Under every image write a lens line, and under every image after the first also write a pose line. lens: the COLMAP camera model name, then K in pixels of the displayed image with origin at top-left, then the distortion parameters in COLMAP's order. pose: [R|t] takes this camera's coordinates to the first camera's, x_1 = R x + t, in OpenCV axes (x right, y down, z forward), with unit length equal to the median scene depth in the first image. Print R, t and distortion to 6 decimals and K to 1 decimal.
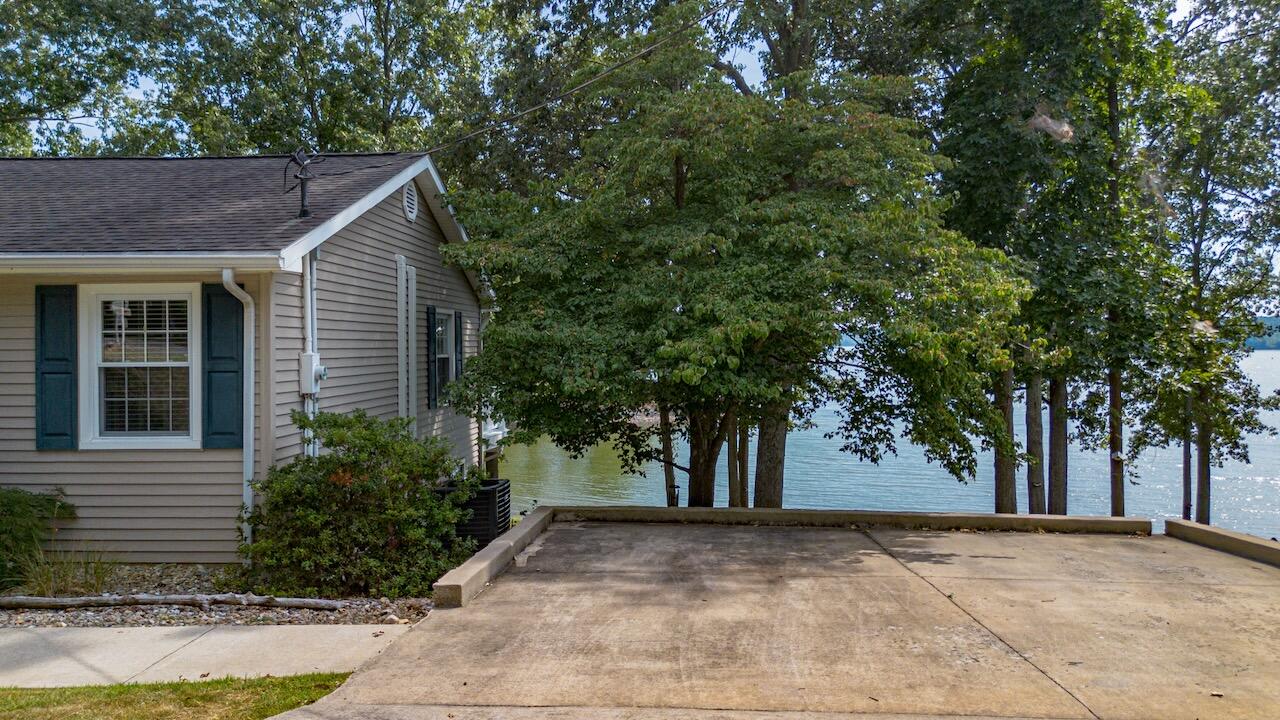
lens RADIAL K [[903.5, 0, 639.5], [0, 903.5, 354.7], [0, 0, 1]] dist [-0.003226, -0.006045]
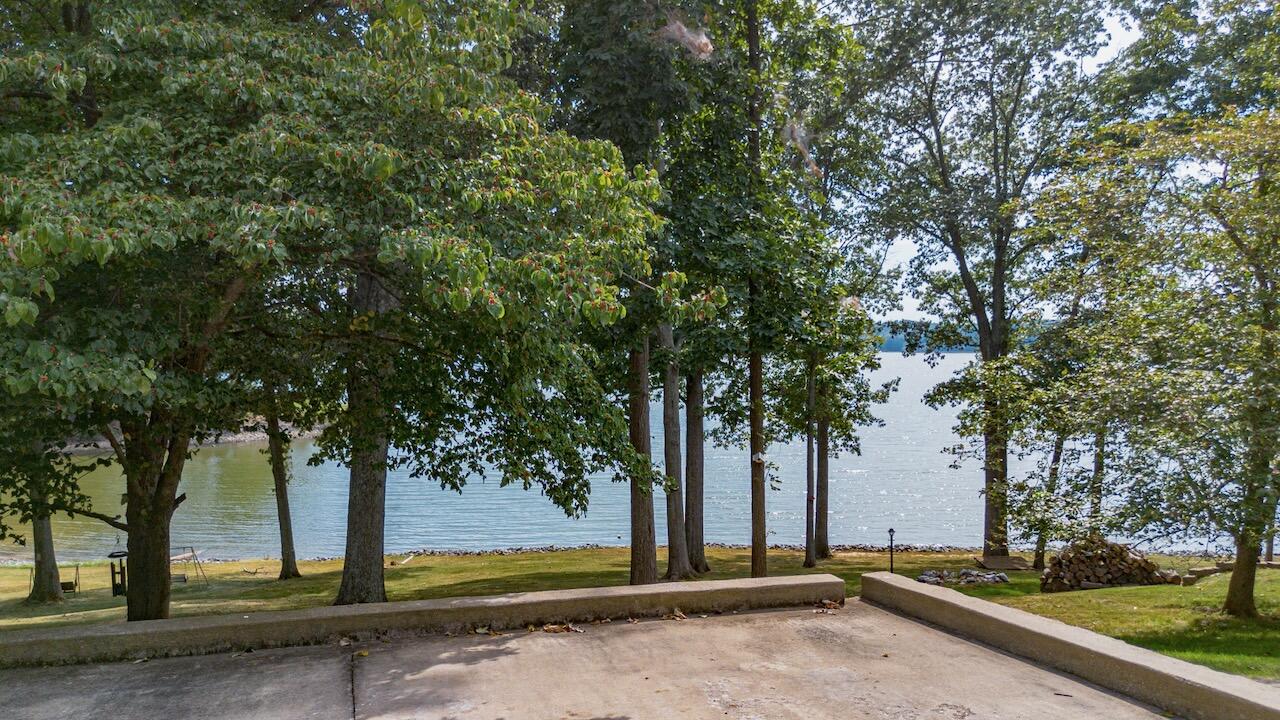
lens RADIAL K [[903.5, 0, 639.5], [0, 903.5, 354.7], [0, 0, 1]] dist [-0.003226, -0.006045]
pose [[0.930117, -0.005429, 0.367224, 0.121295], [0.007896, 0.999955, -0.005217, 0.018975], [-0.367180, 0.007752, 0.930118, 0.271575]]
